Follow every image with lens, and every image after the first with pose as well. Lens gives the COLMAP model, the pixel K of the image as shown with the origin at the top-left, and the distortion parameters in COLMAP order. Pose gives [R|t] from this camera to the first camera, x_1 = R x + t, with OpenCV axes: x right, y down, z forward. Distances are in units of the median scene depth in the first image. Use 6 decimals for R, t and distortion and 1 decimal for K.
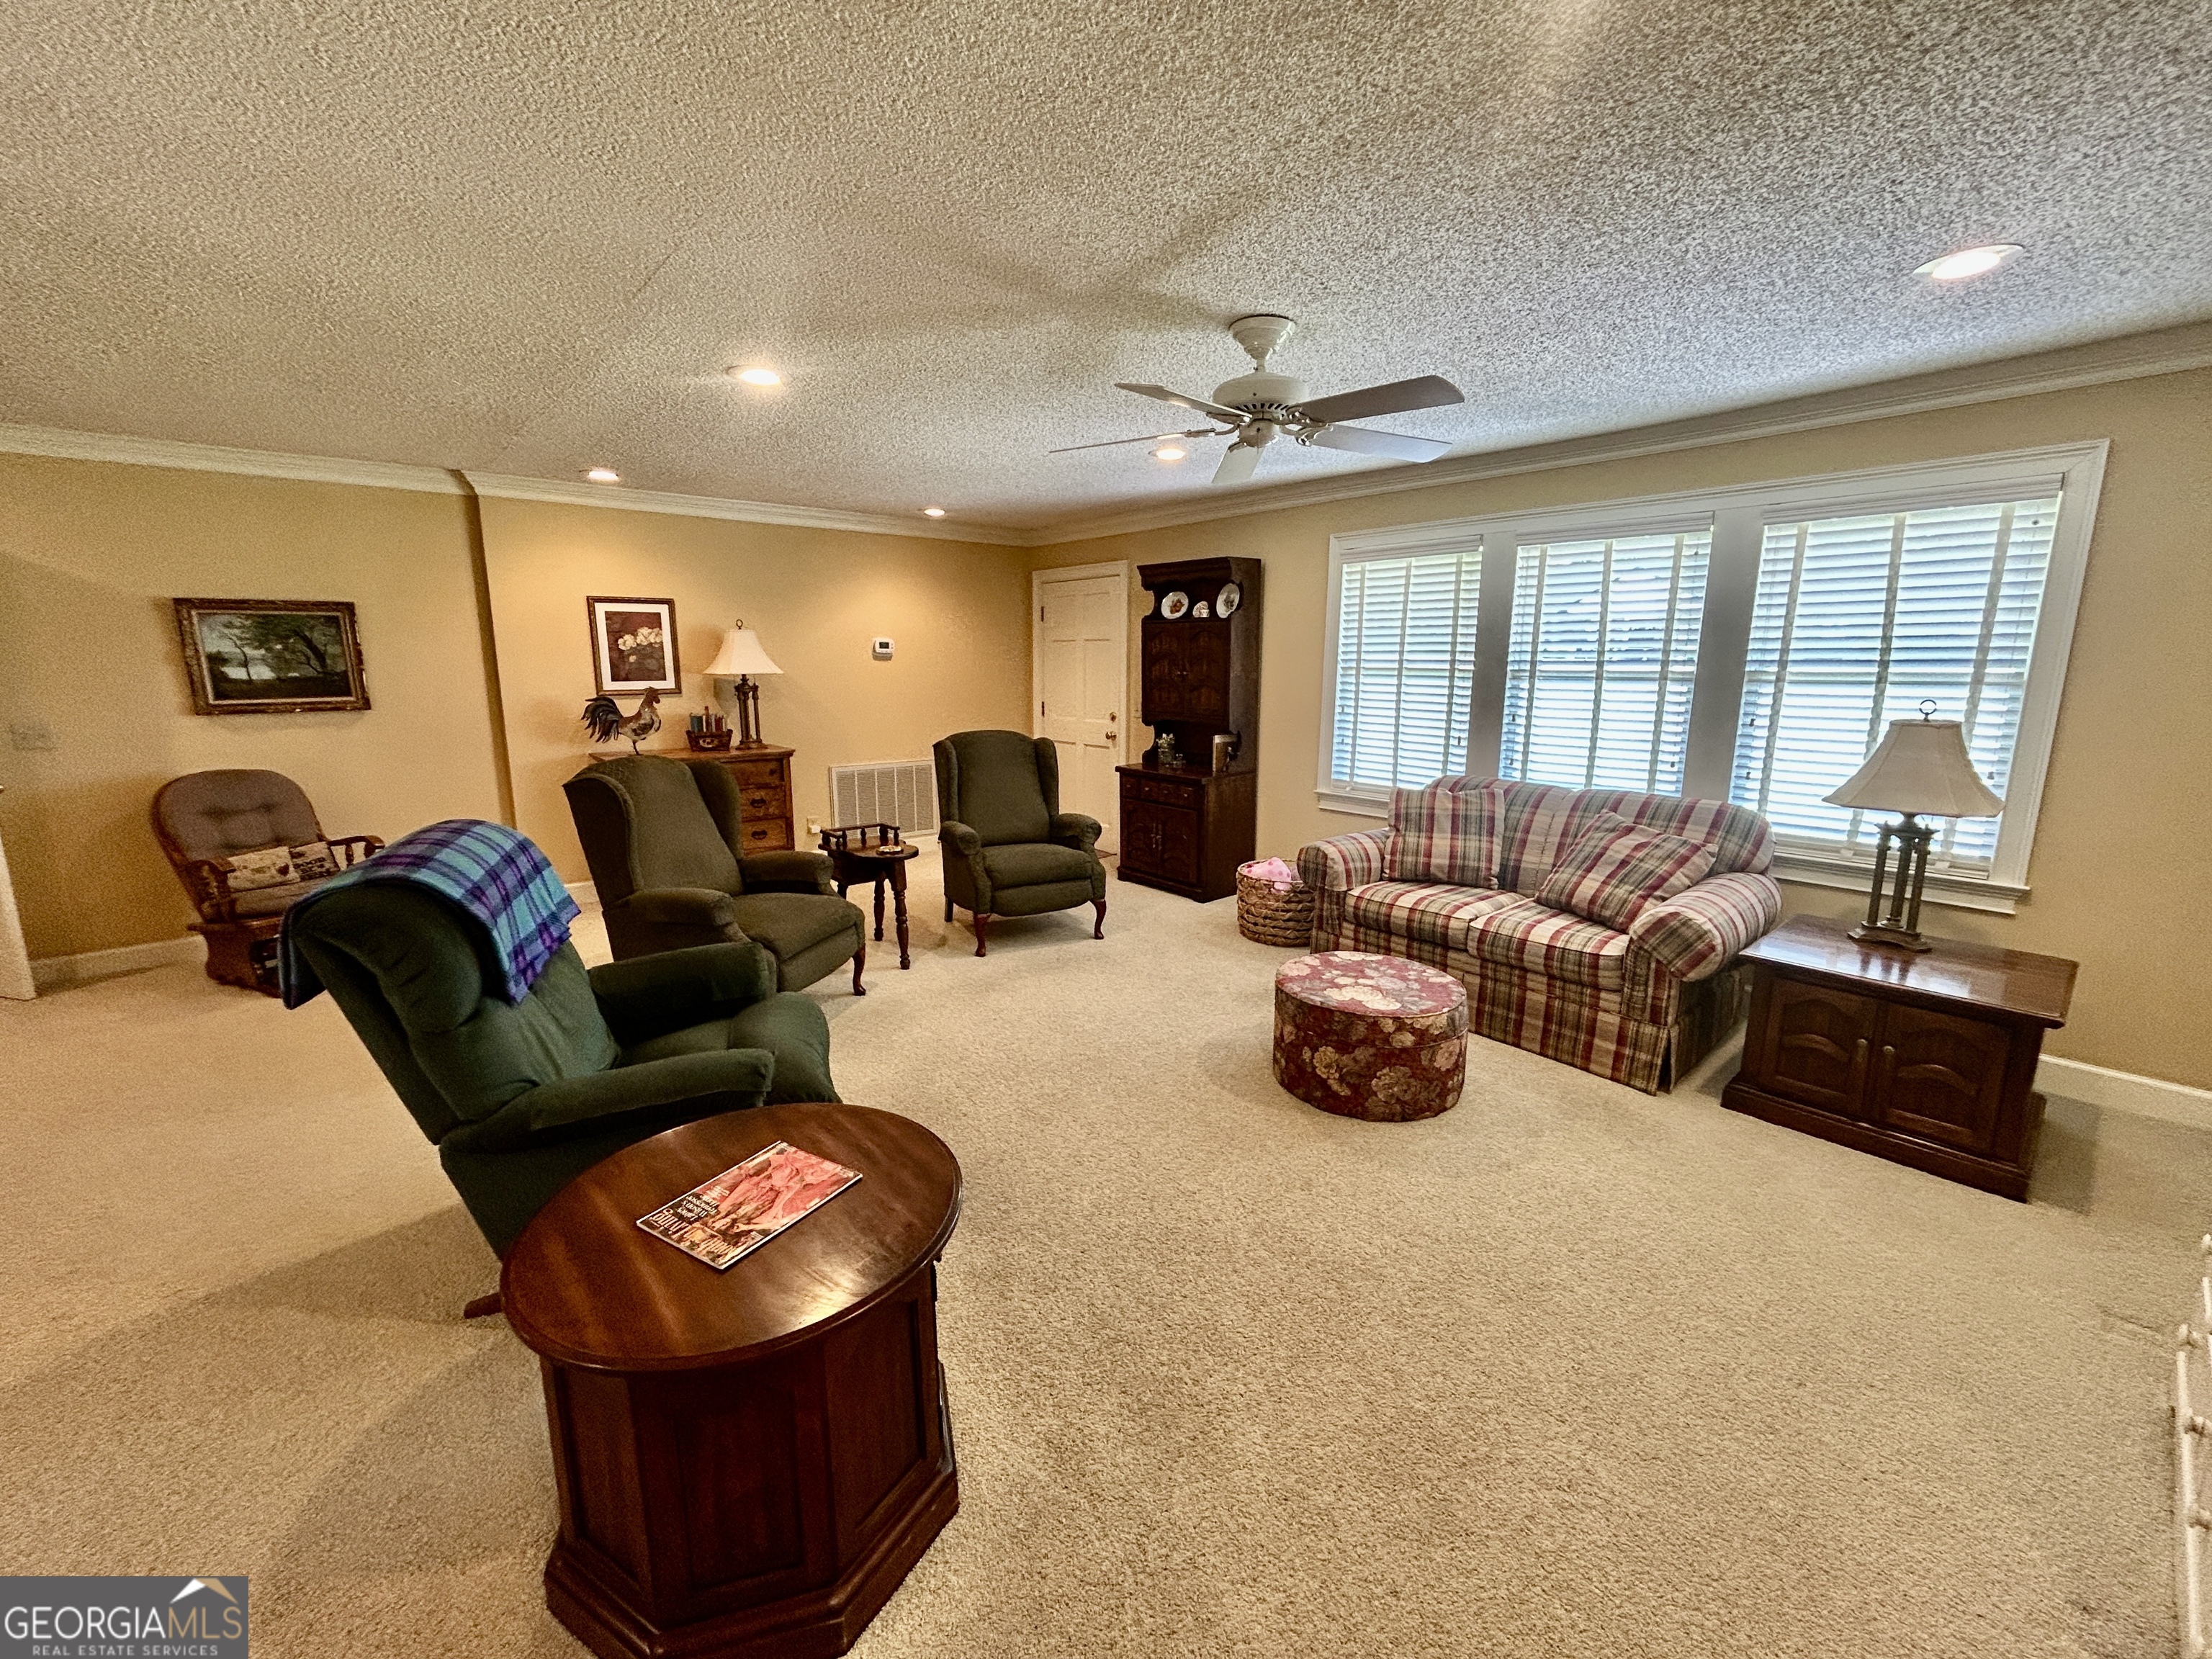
lens RADIAL K [[900.1, 0, 1107.4], [0, 900.1, 824.1], [0, 0, 1]] dist [0.000450, 0.001424]
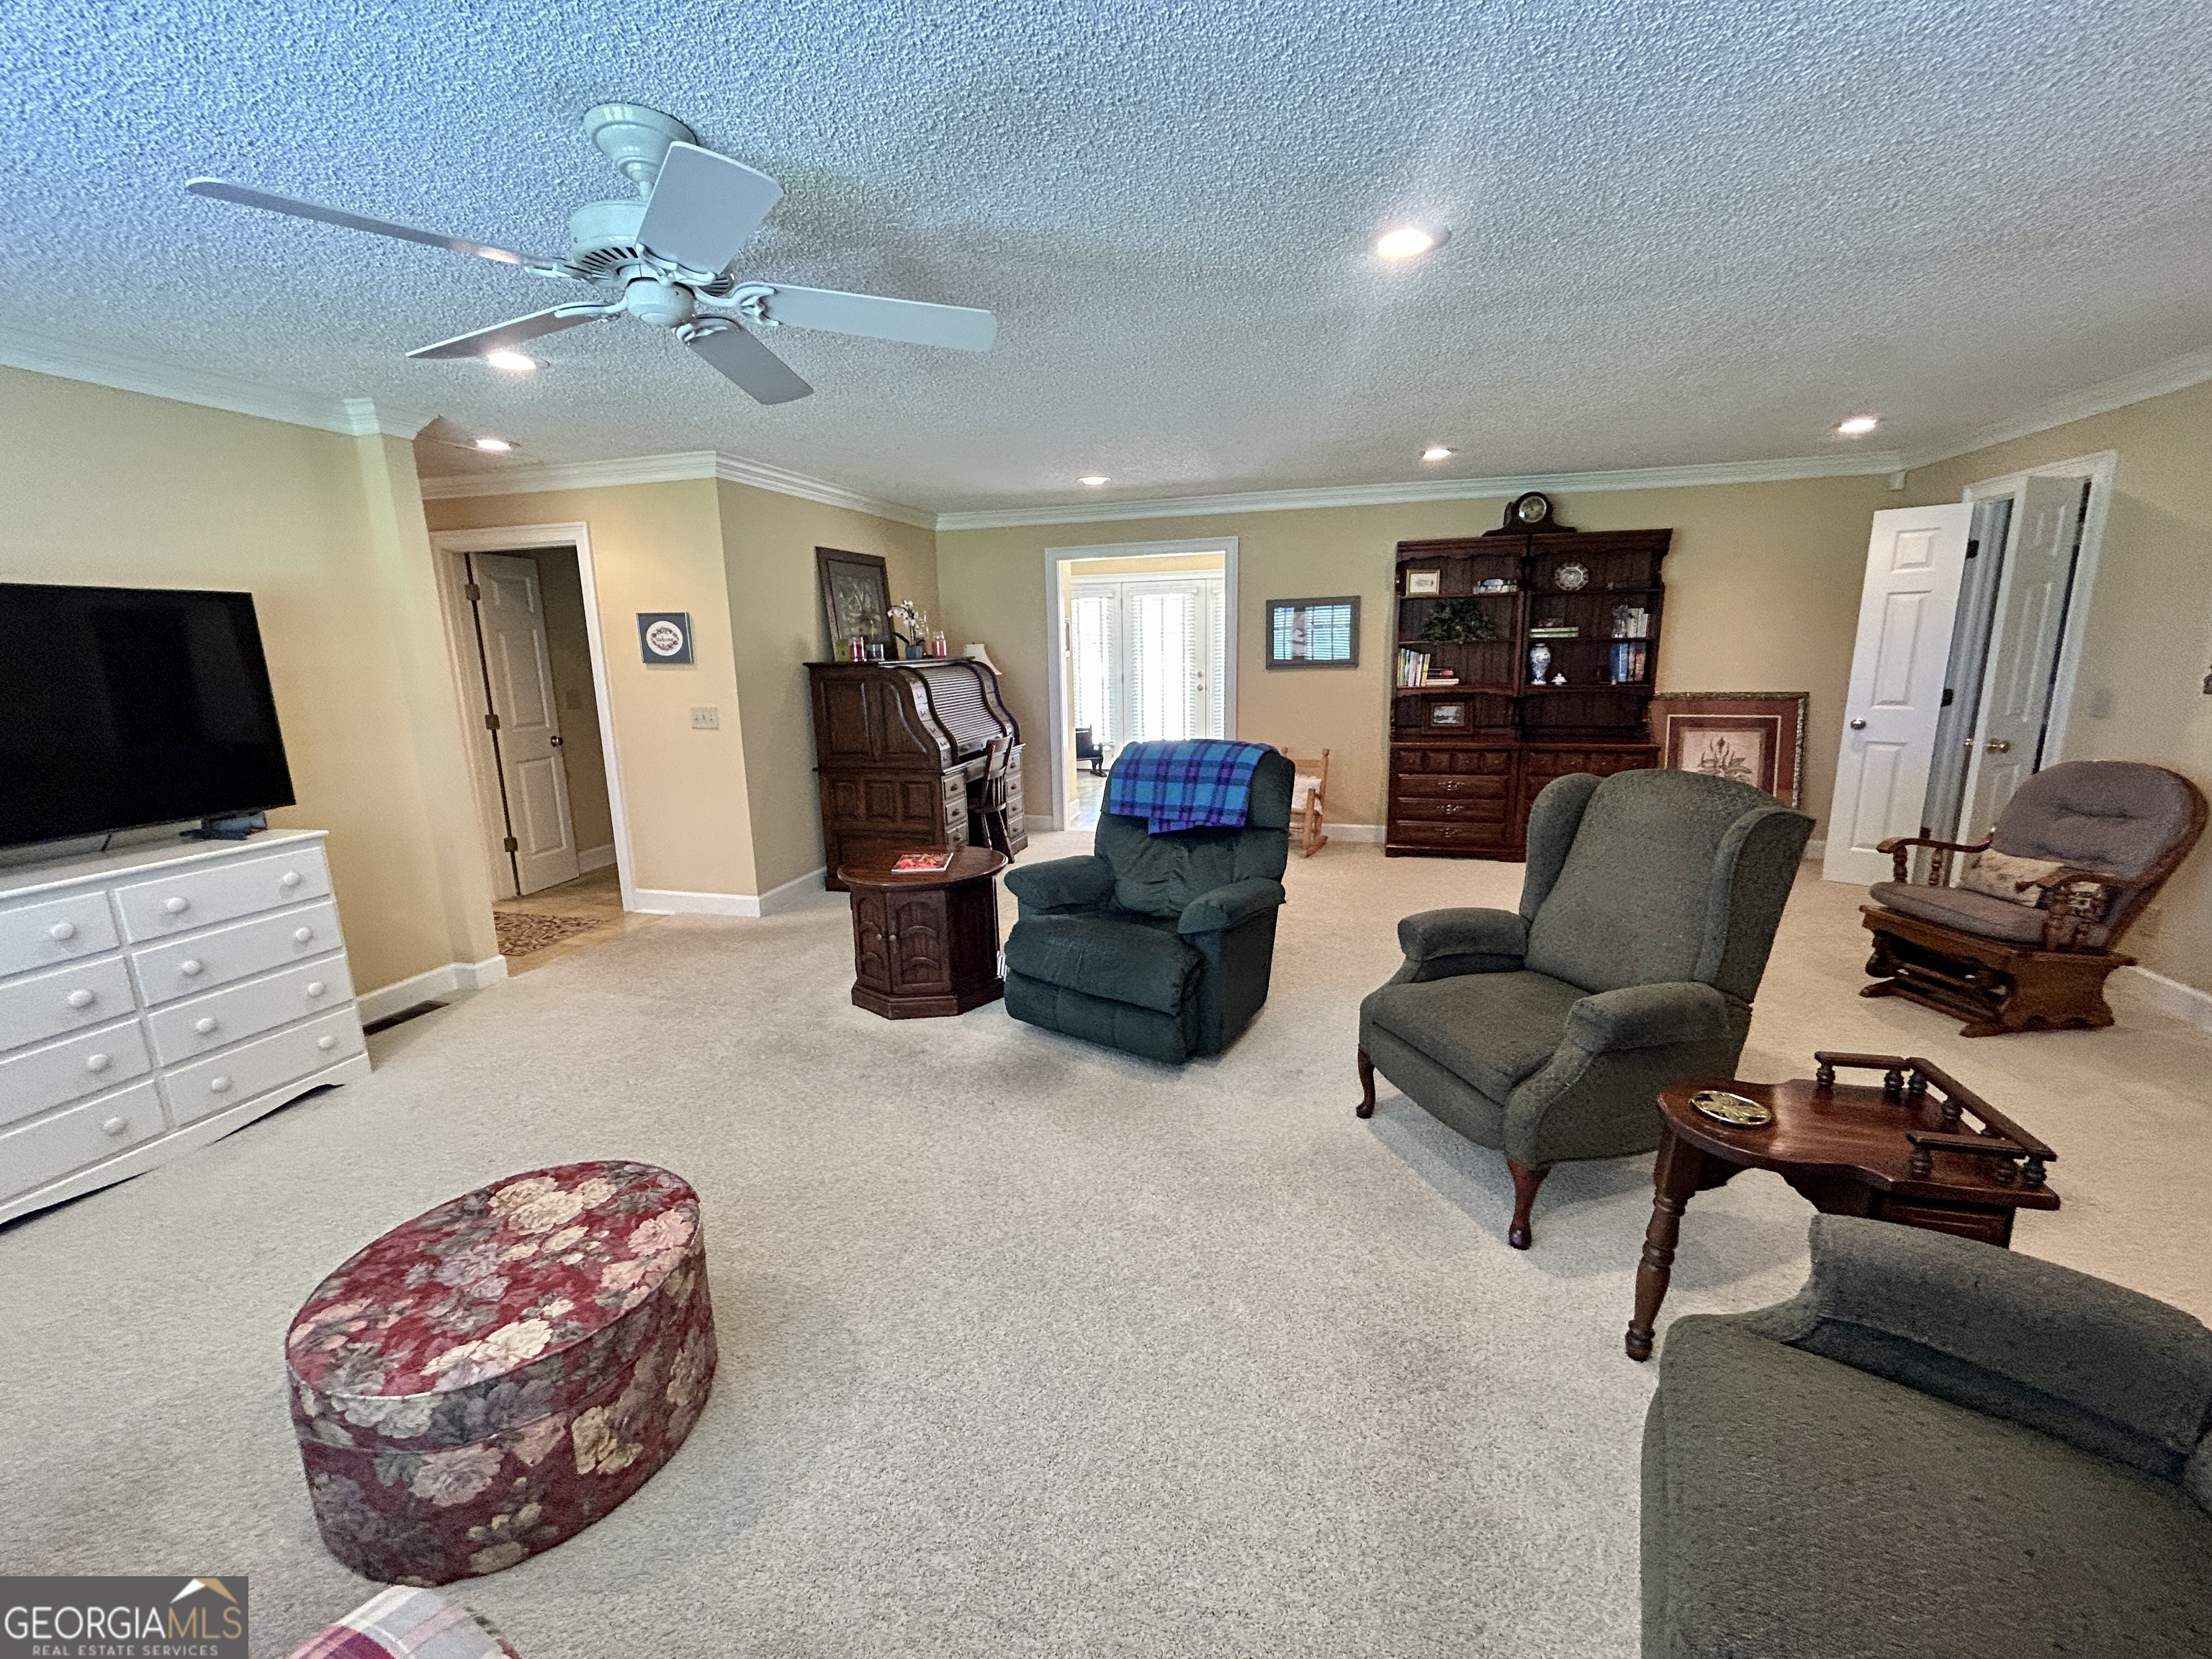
lens RADIAL K [[900.1, 0, 1109.9], [0, 900.1, 815.4], [0, 0, 1]] dist [0.000450, 0.001424]
pose [[-0.828548, 0.123906, -0.546036, 0.254033], [-0.095153, 0.929863, 0.355387, -0.283267], [0.551774, 0.346412, -0.758646, 1.487292]]
